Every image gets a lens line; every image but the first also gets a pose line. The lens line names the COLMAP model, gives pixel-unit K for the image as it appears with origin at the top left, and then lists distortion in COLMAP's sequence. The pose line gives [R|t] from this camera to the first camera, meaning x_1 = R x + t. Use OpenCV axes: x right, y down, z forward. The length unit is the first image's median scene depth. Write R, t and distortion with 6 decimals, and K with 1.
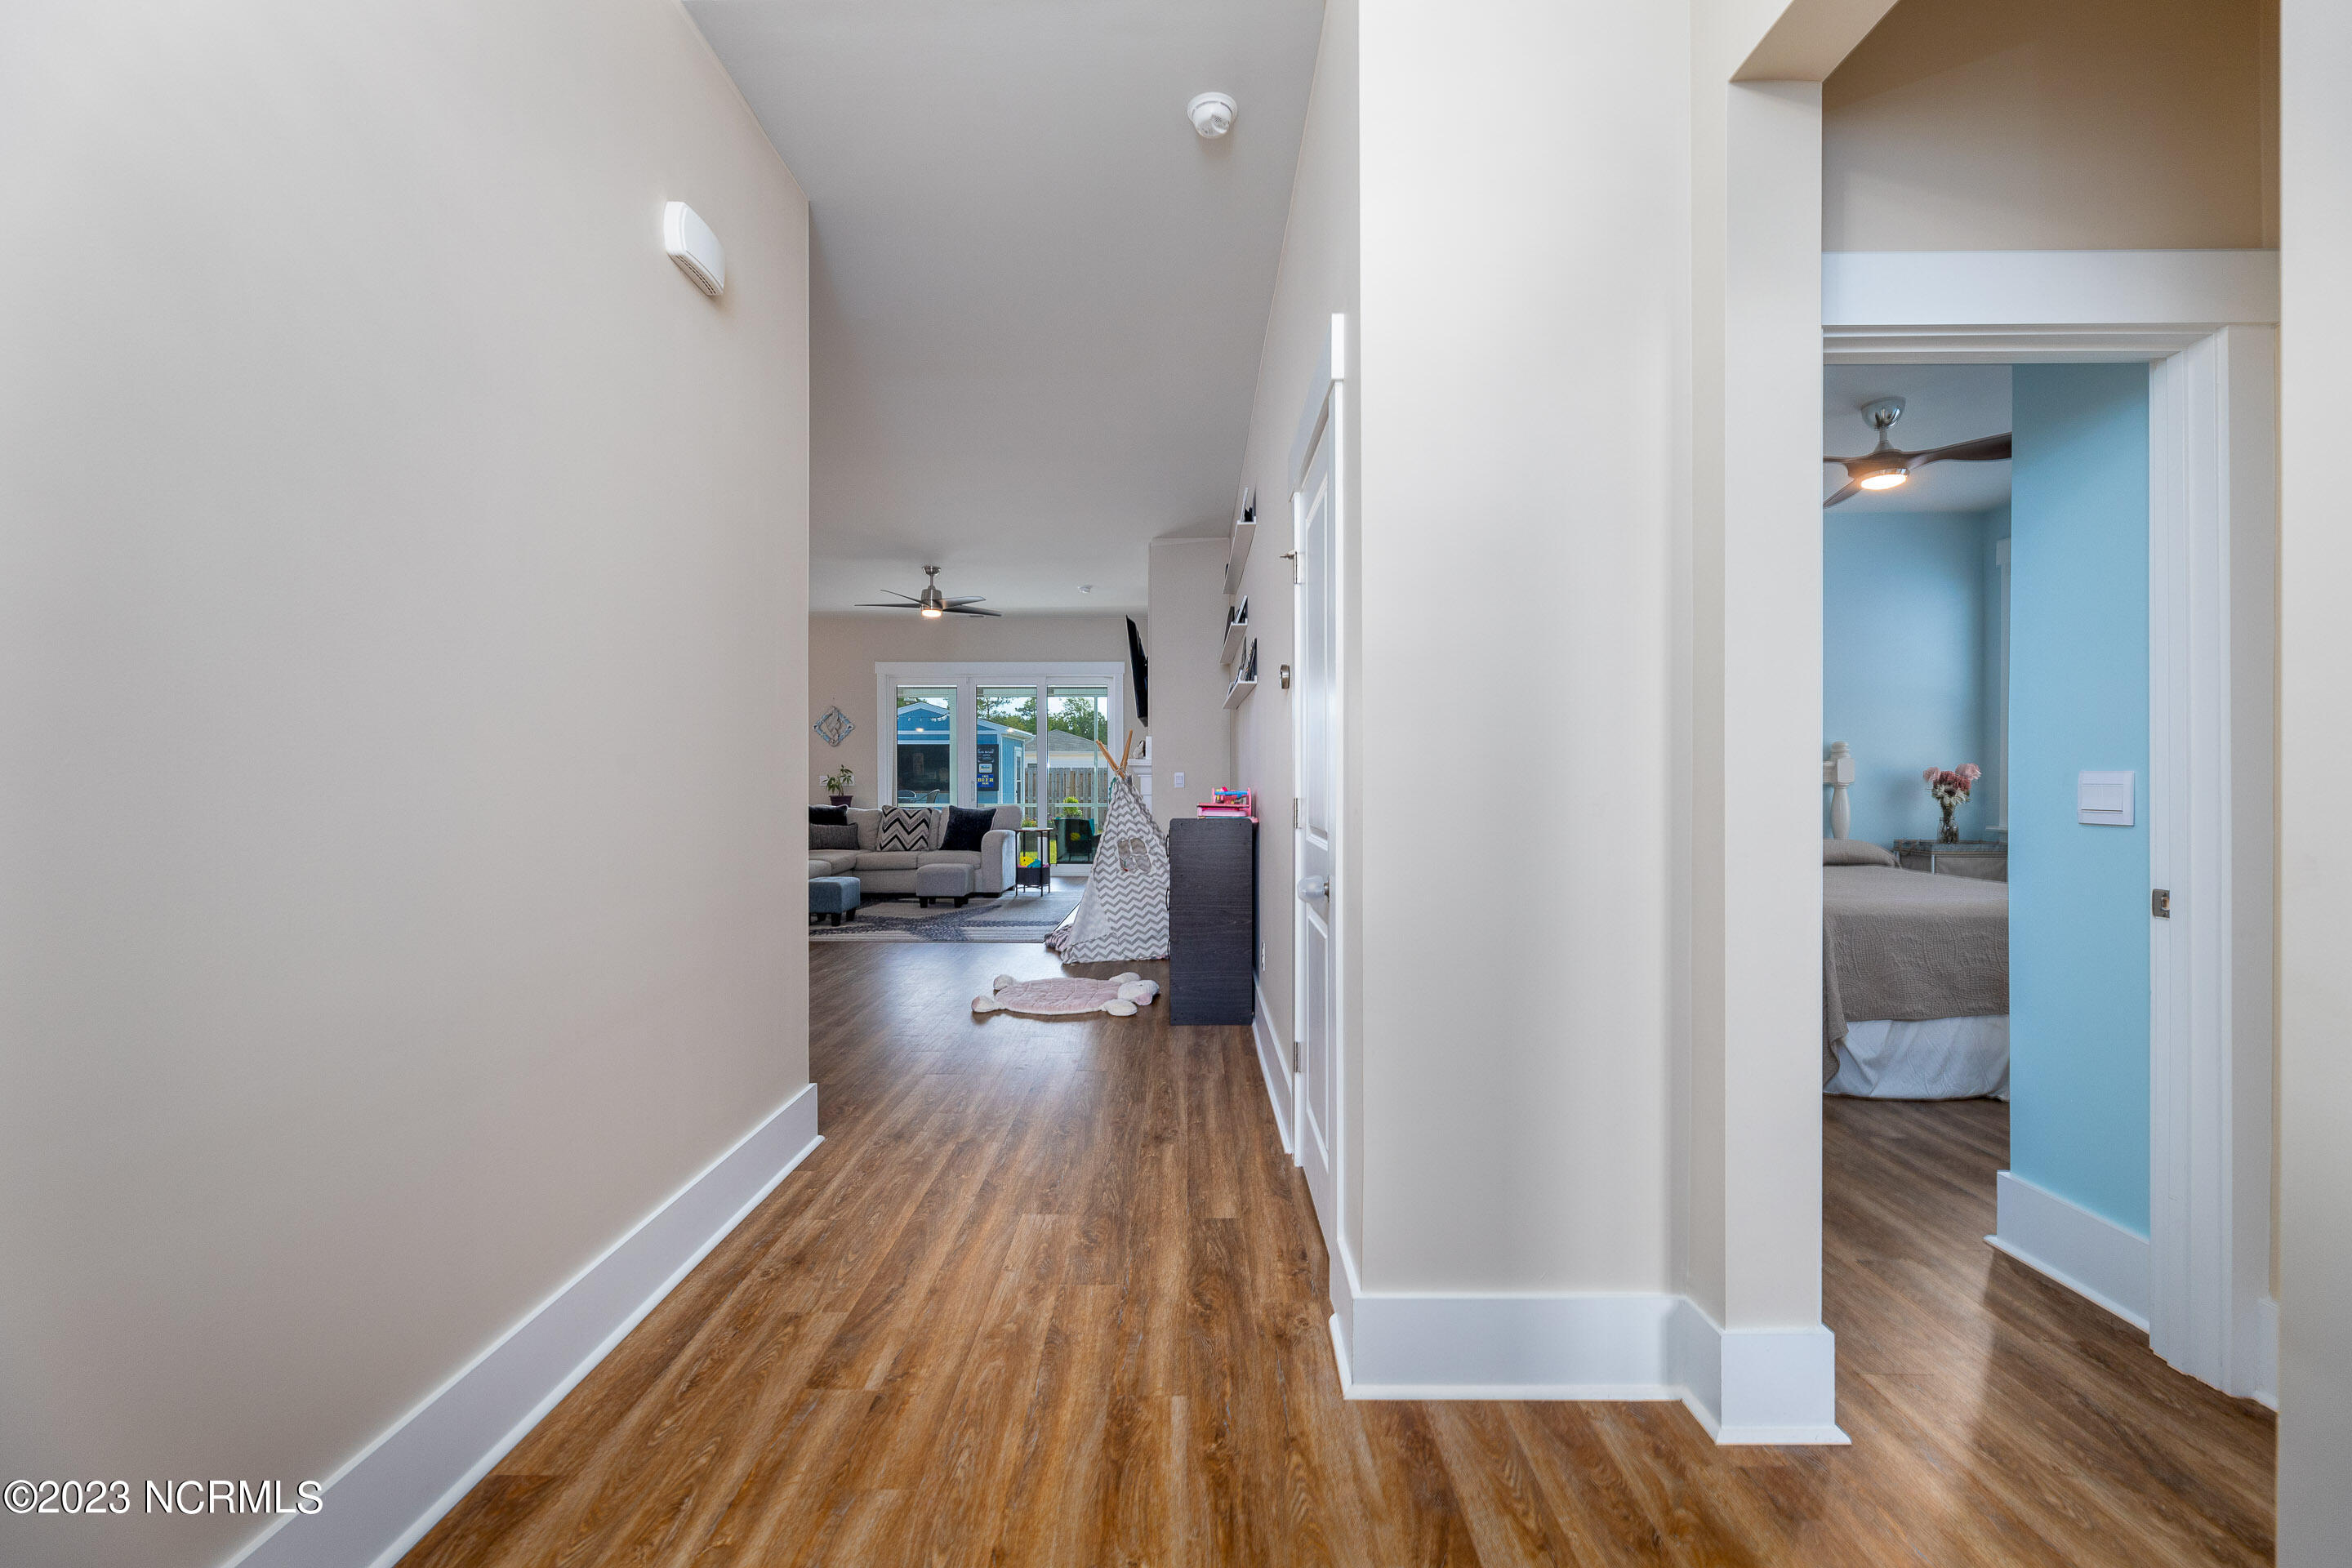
lens RADIAL K [[960.8, 0, 1182.0], [0, 960.8, 785.5], [0, 0, 1]] dist [-0.002277, -0.000058]
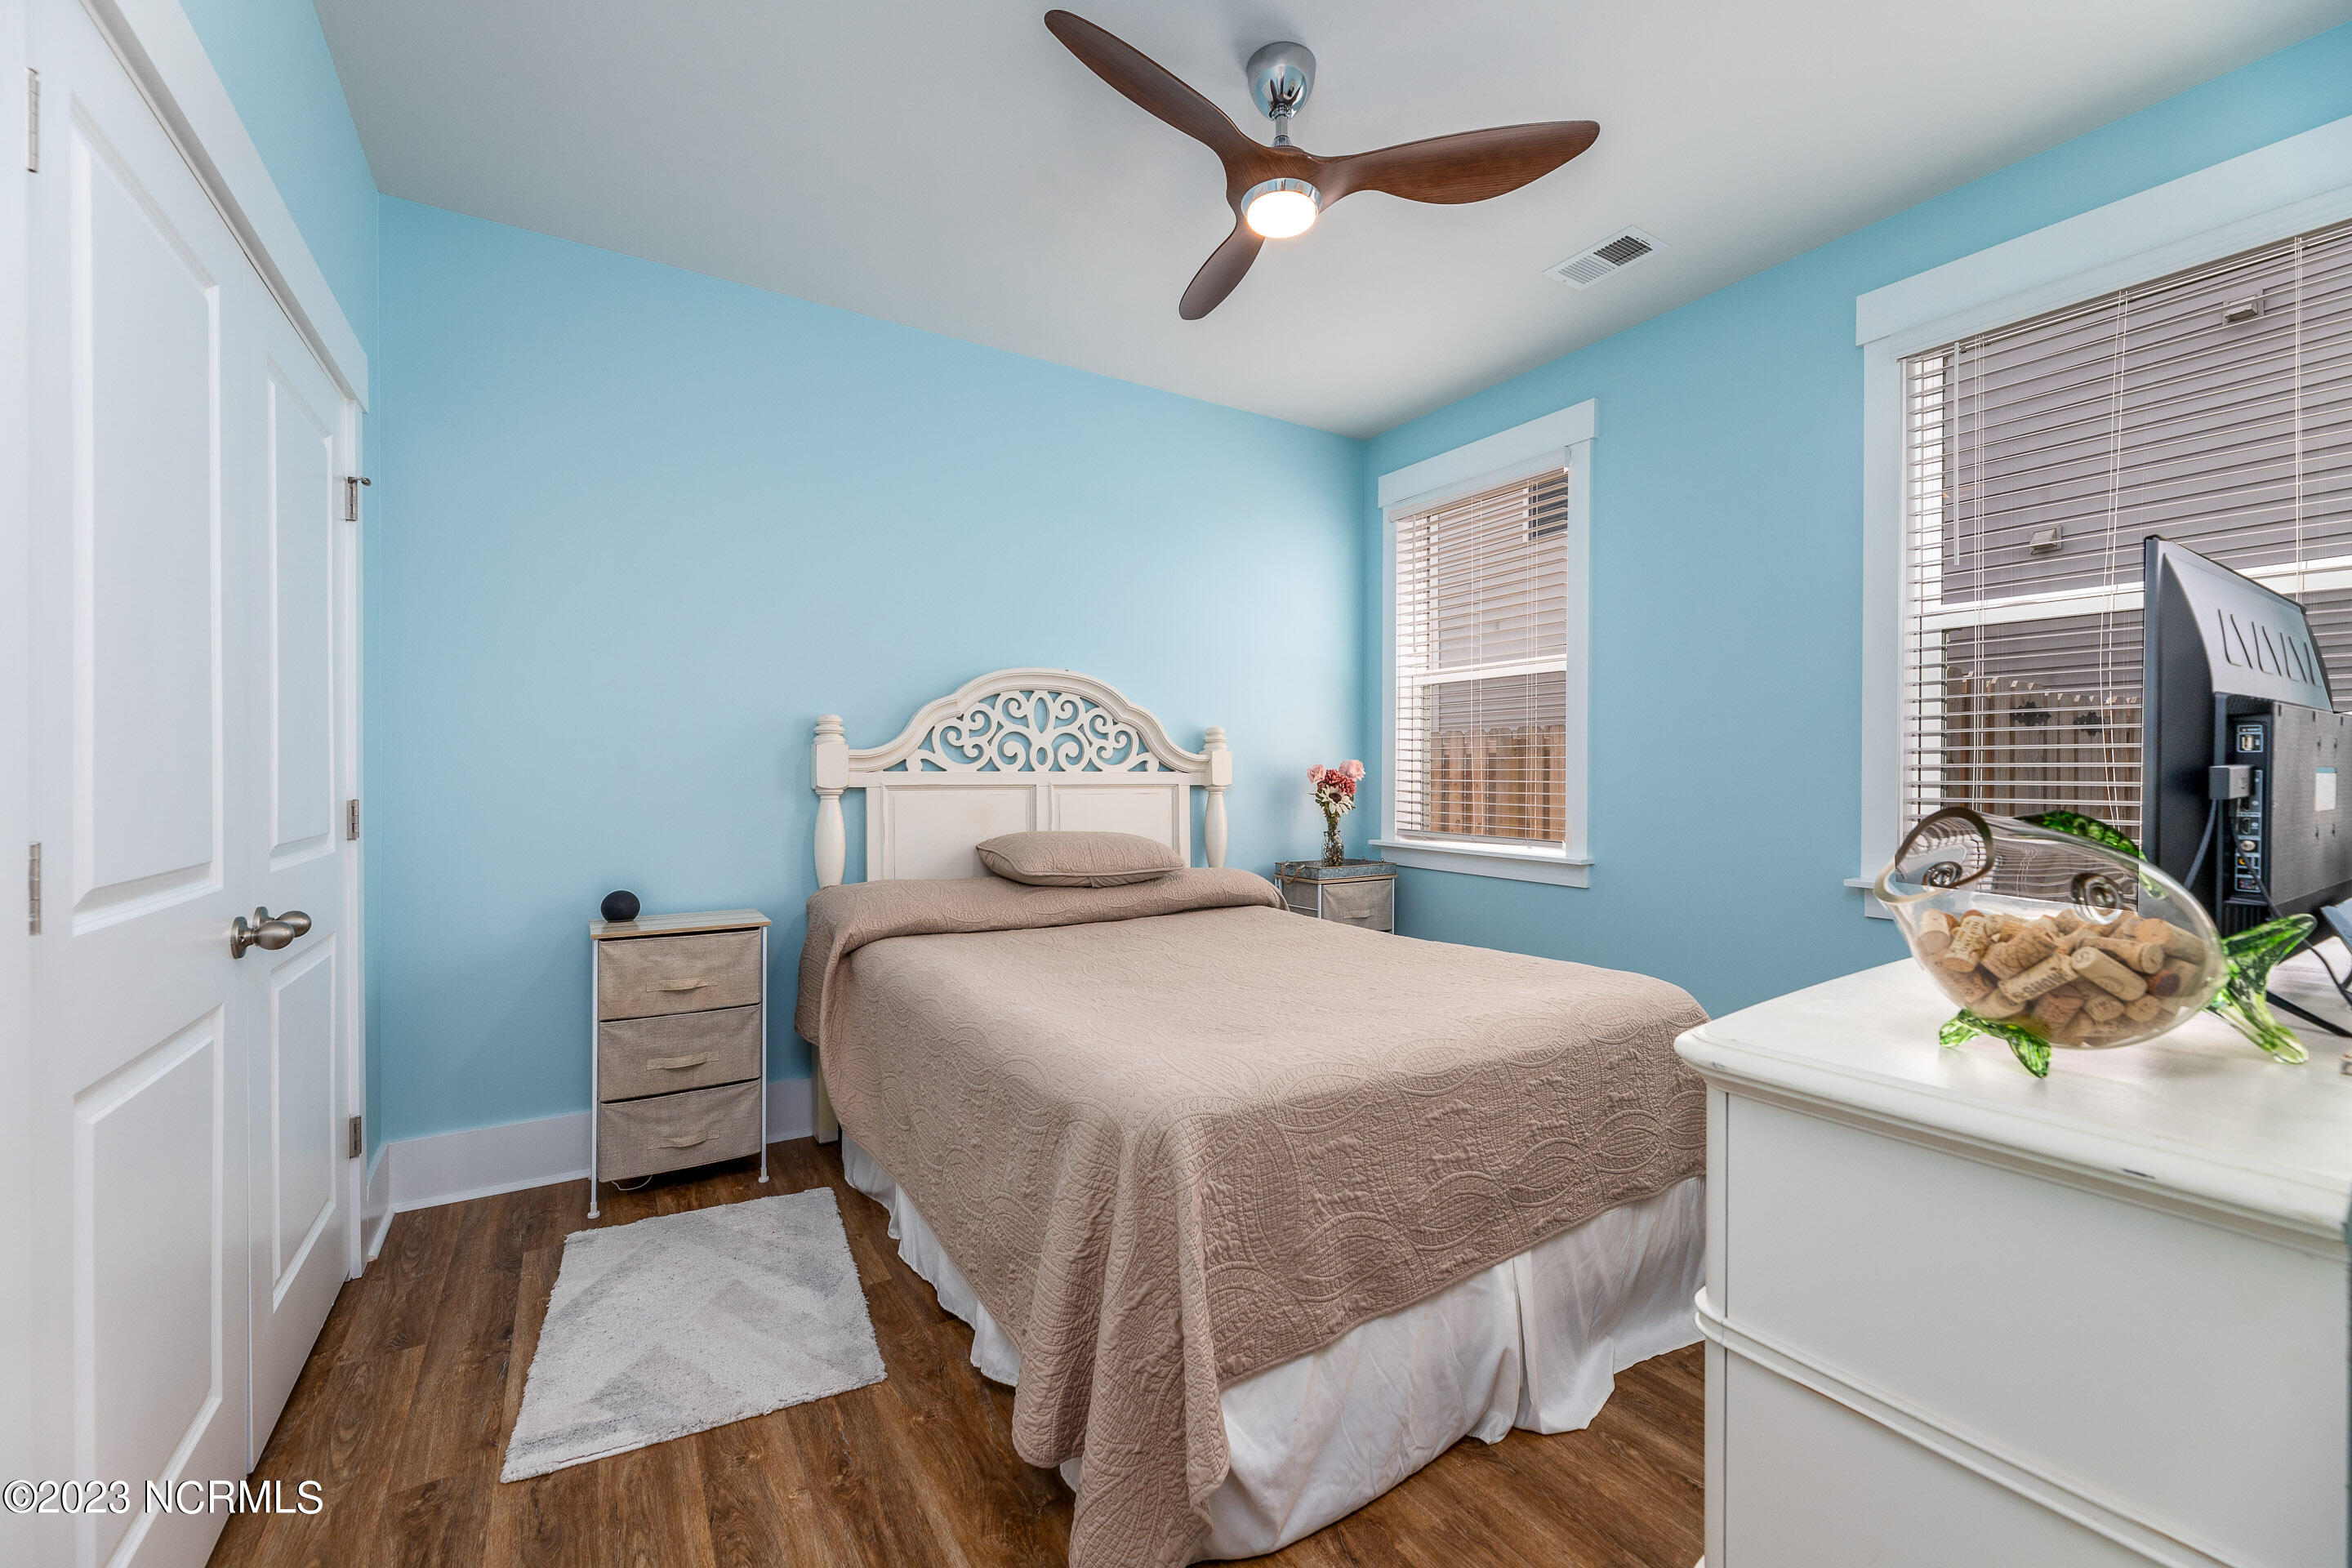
lens RADIAL K [[960.8, 0, 1171.7], [0, 960.8, 781.7], [0, 0, 1]] dist [-0.002277, -0.000058]
pose [[0.849545, 0.002405, 0.527511, 0.293571], [-0.000938, 0.999995, -0.003048, -0.002299], [-0.527516, 0.002094, 0.849543, 0.426613]]
